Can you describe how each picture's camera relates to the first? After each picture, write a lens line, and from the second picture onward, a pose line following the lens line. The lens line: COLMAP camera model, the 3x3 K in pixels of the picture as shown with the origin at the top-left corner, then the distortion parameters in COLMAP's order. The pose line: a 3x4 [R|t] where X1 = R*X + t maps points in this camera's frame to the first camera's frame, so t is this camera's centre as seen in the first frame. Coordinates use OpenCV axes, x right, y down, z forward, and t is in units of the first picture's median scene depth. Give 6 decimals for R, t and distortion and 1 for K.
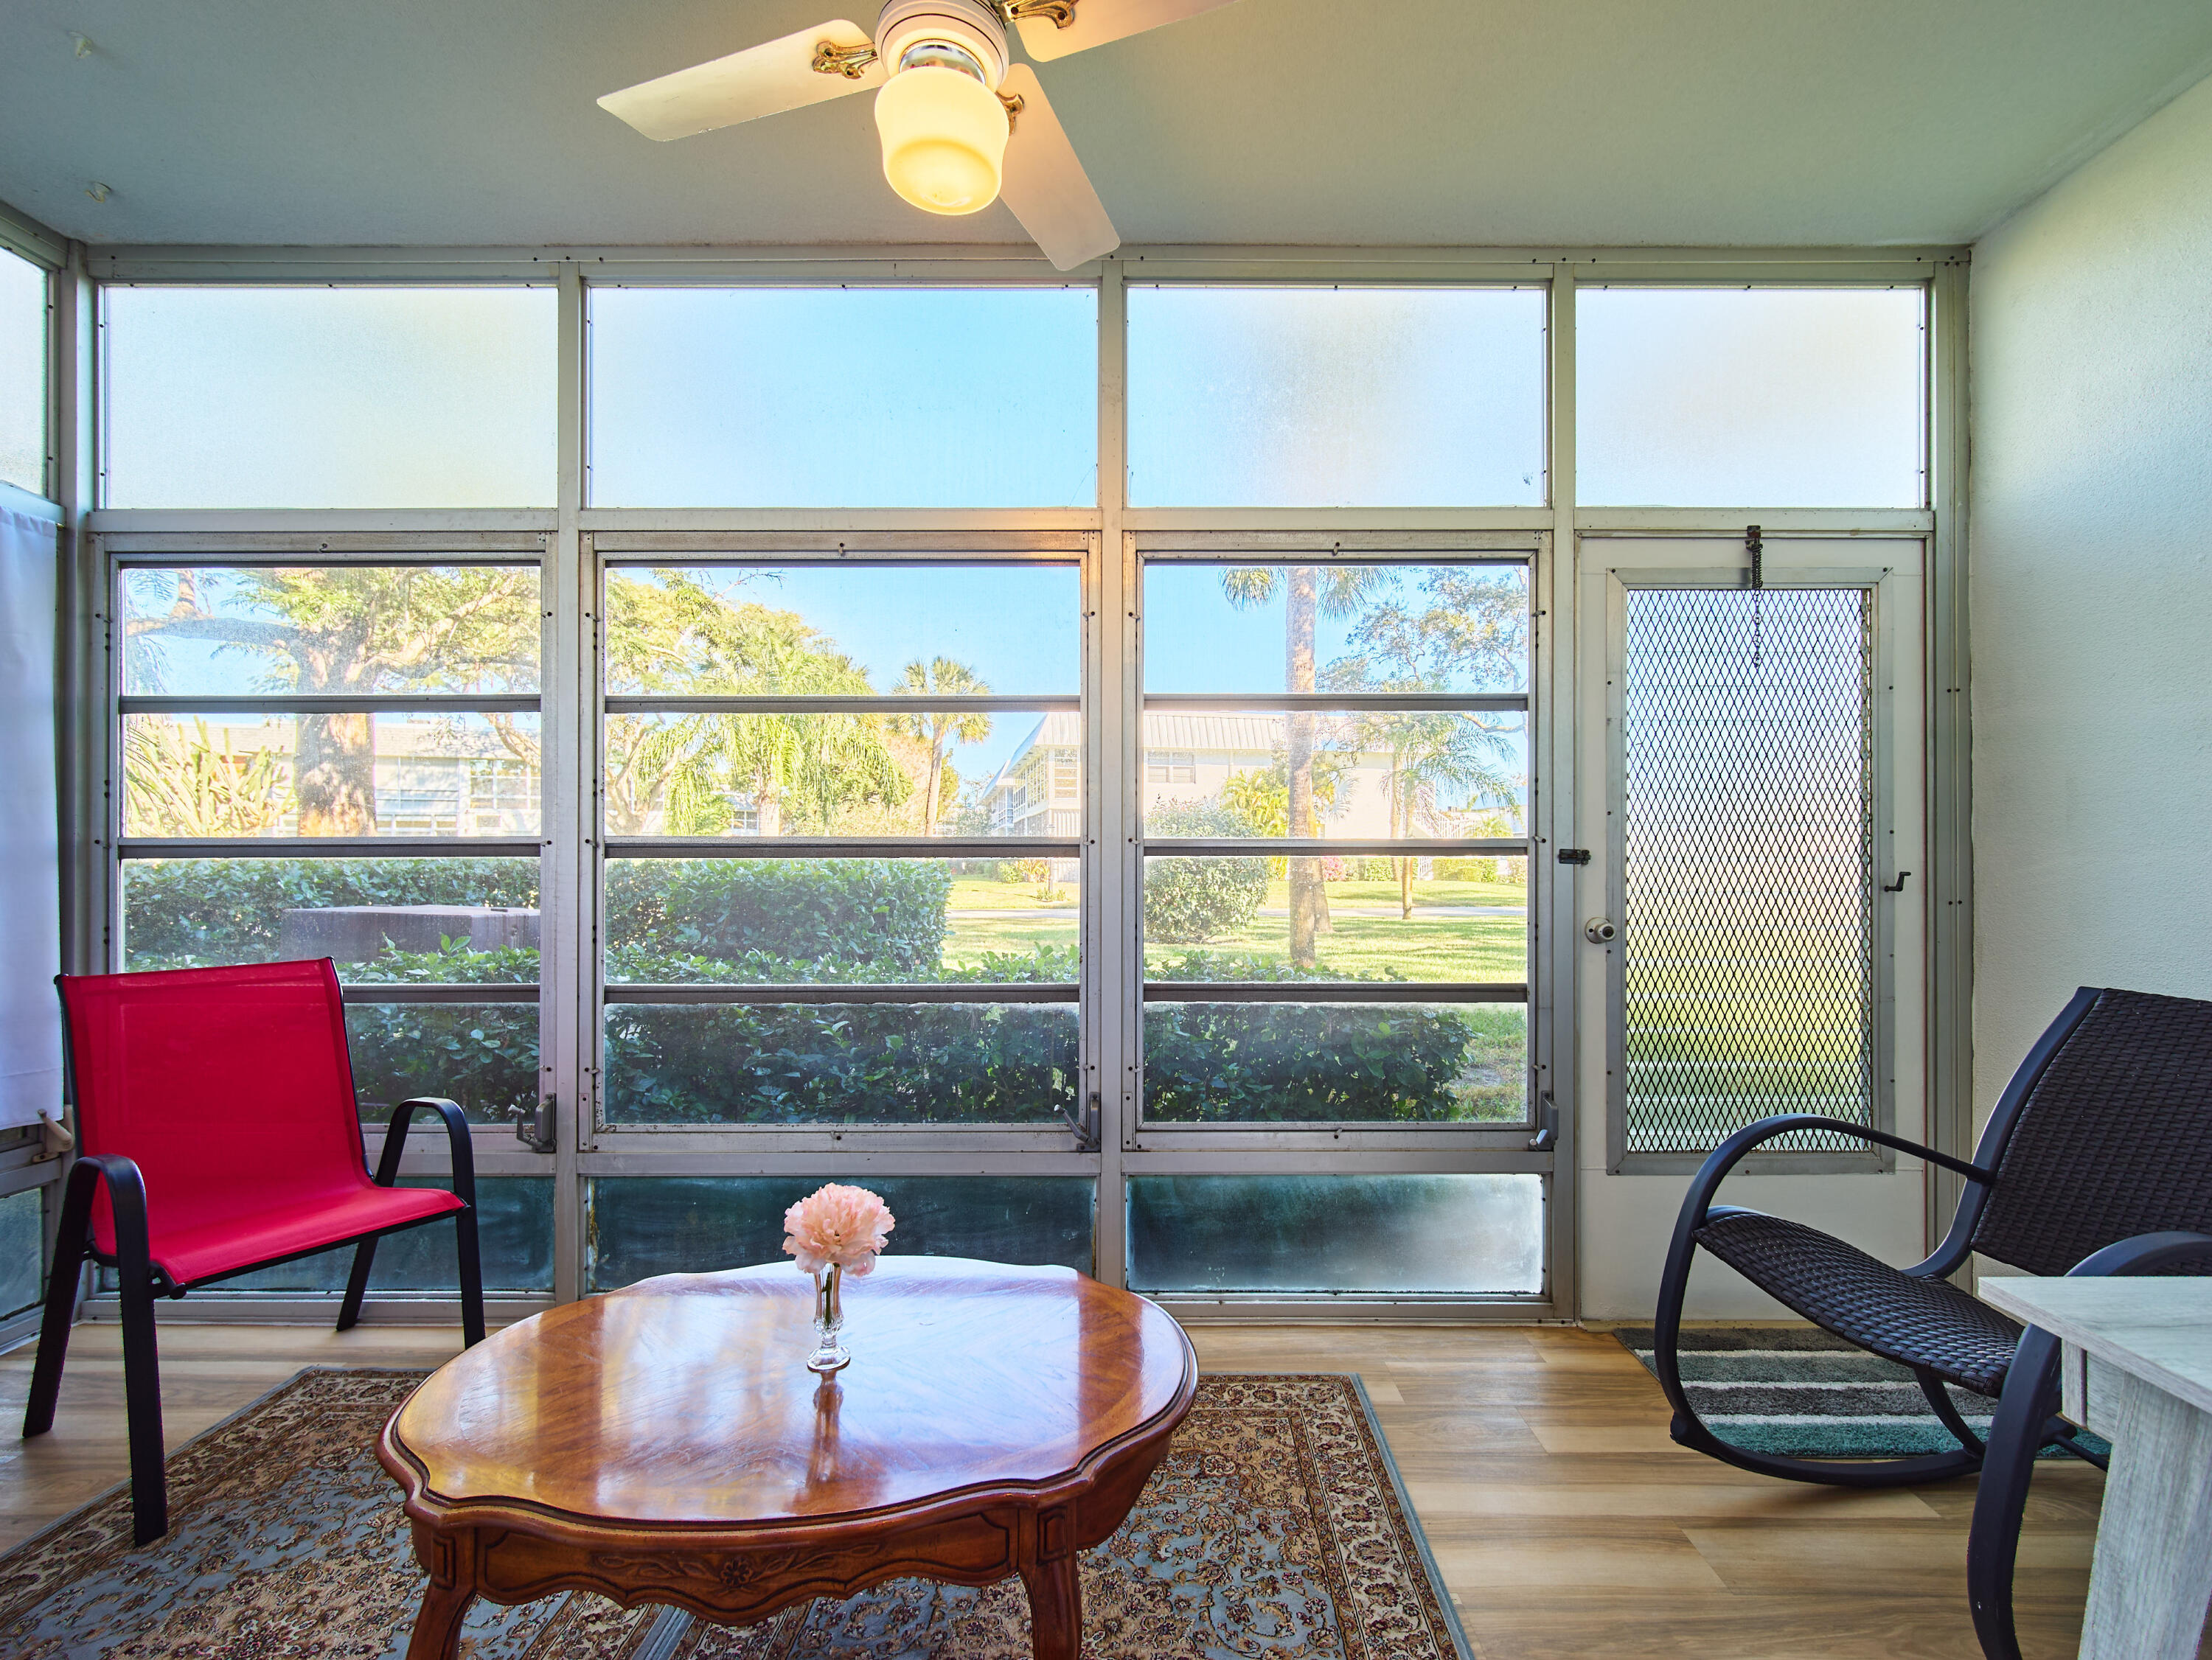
lens RADIAL K [[985.6, 0, 1124.9], [0, 985.6, 851.5], [0, 0, 1]] dist [-0.001447, -0.000563]
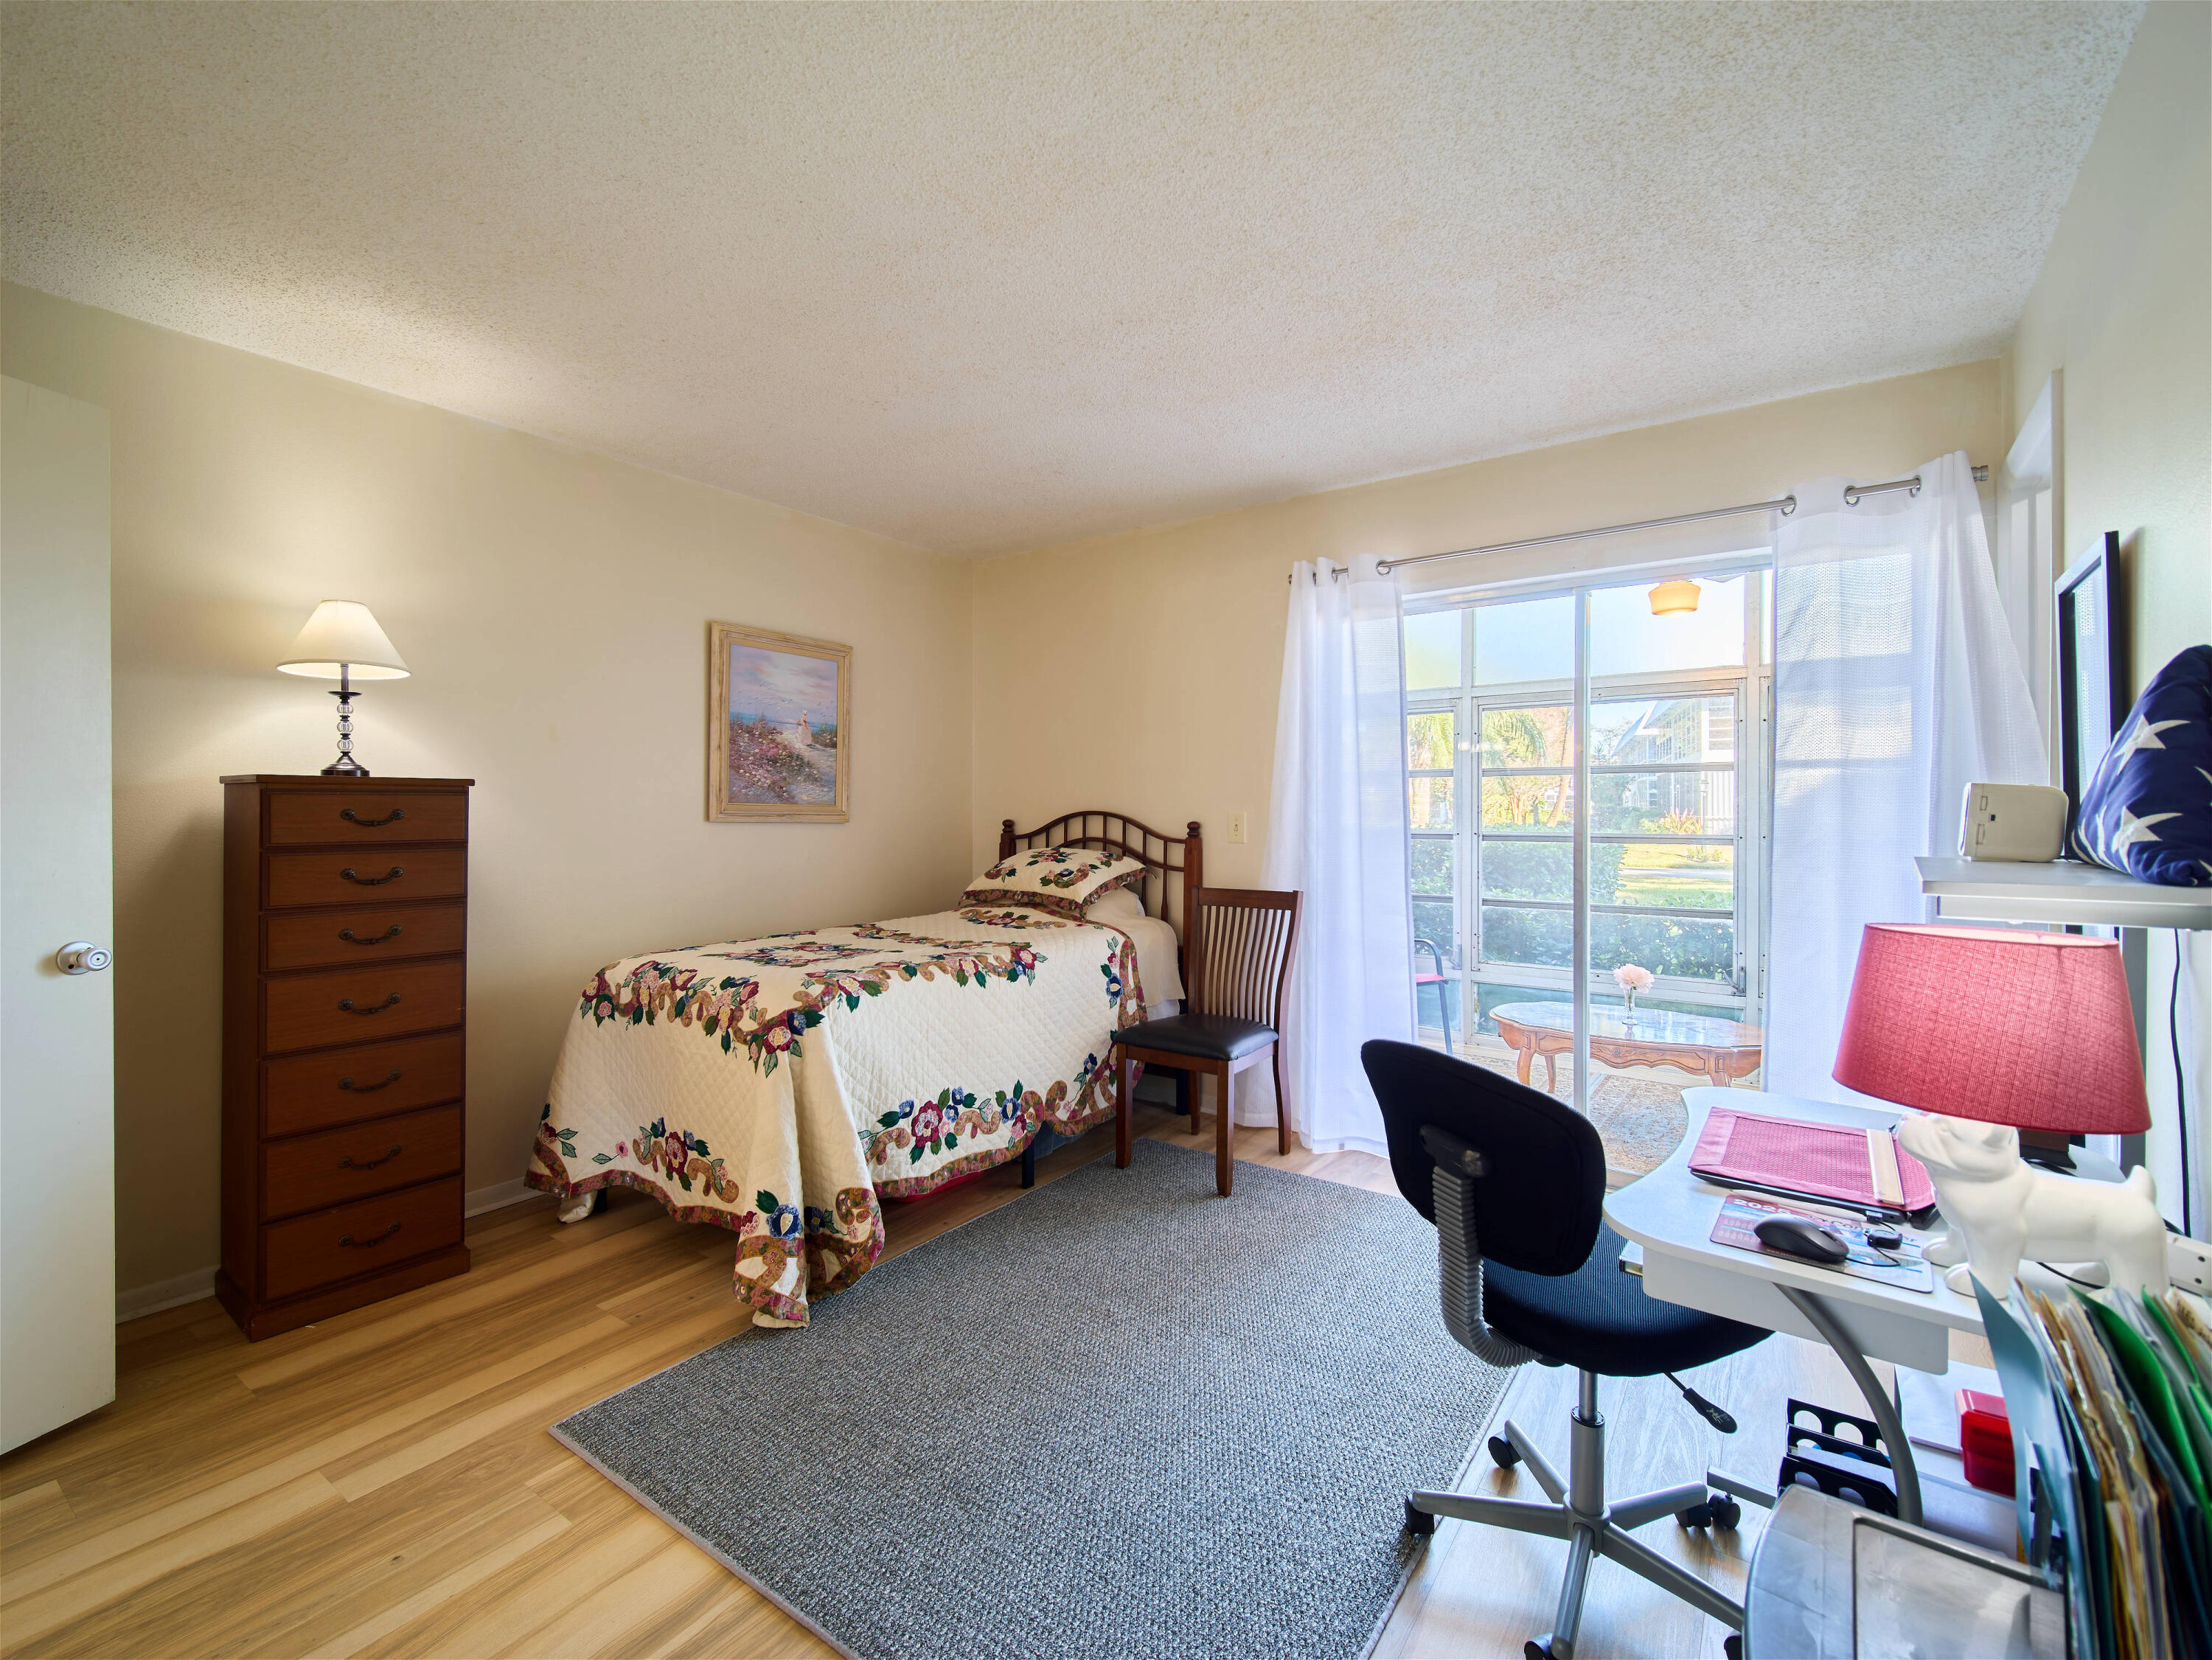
lens RADIAL K [[986.1, 0, 1103.2], [0, 986.1, 813.4], [0, 0, 1]] dist [0.003328, 0.000126]
pose [[0.813987, 0.001371, -0.580881, 0.073151], [0.004253, 0.999956, 0.008321, -0.077926], [0.580868, -0.009244, 0.813946, -1.324964]]
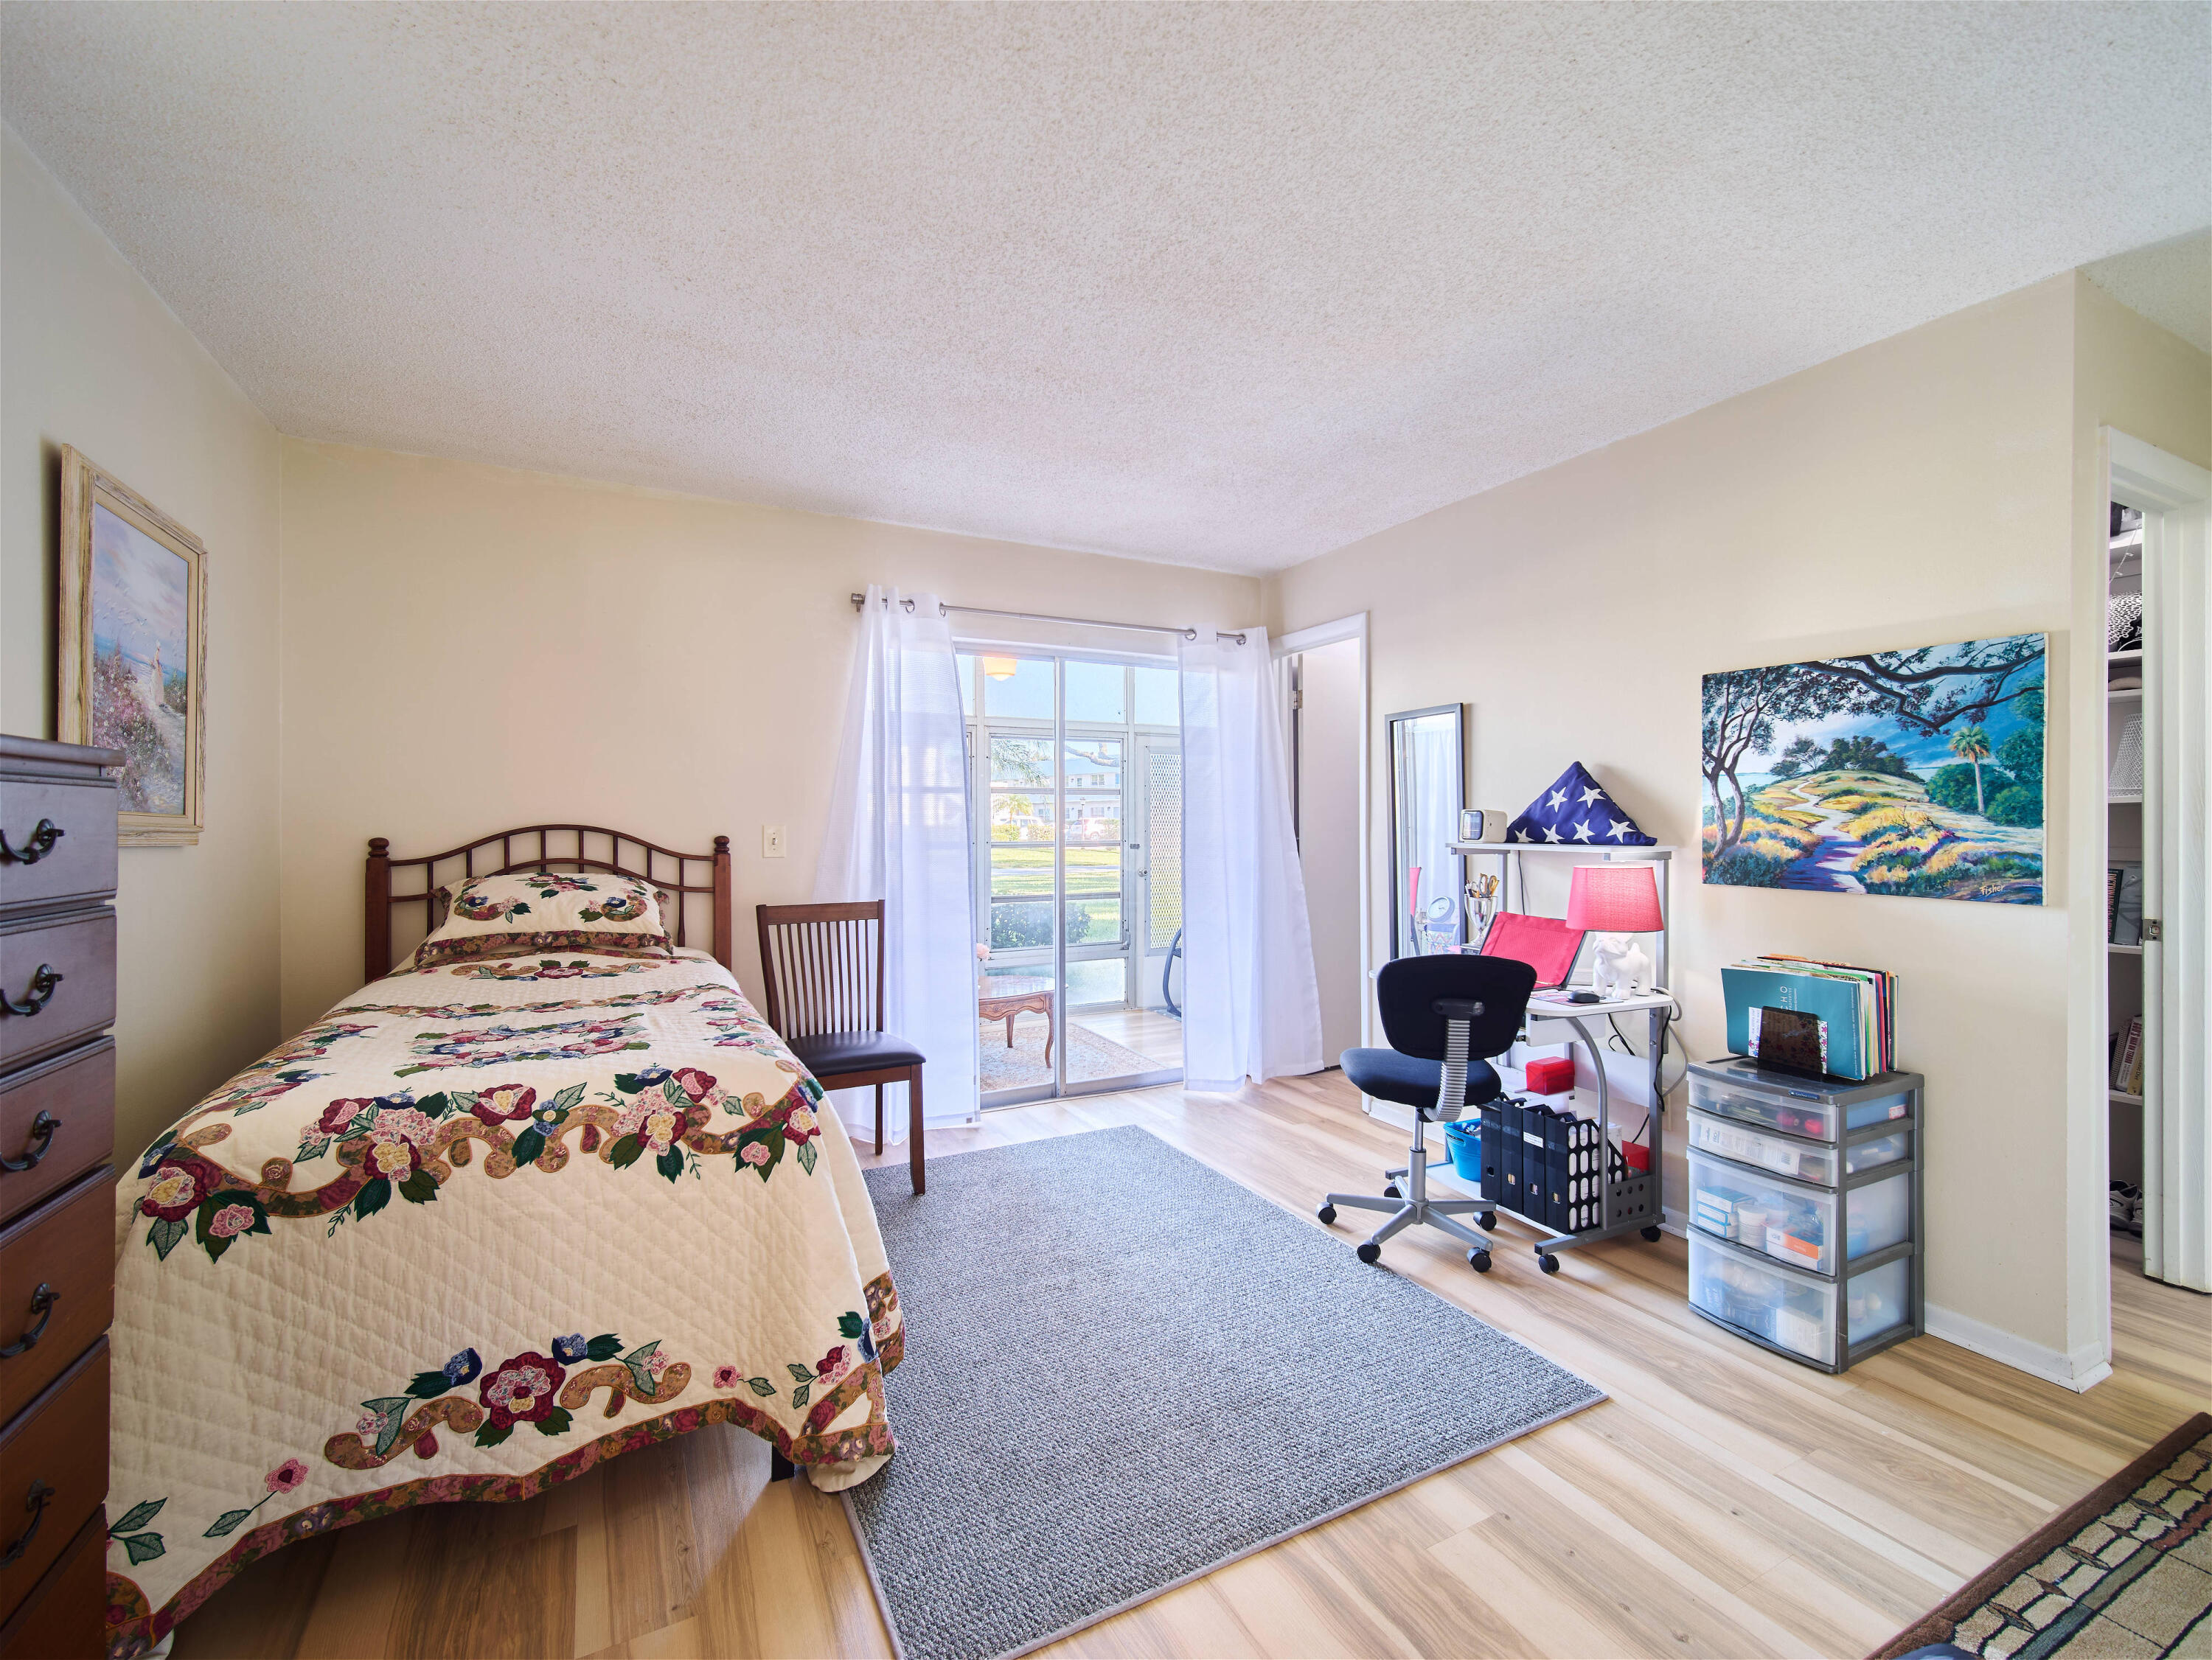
lens RADIAL K [[971.2, 0, 1142.9], [0, 971.2, 825.0], [0, 0, 1]] dist [0.001722, 0.000056]
pose [[0.876104, -0.003440, 0.482110, -0.881108], [-0.000316, 0.999970, 0.007709, -0.077955], [-0.482122, -0.006906, 0.876077, -1.480799]]
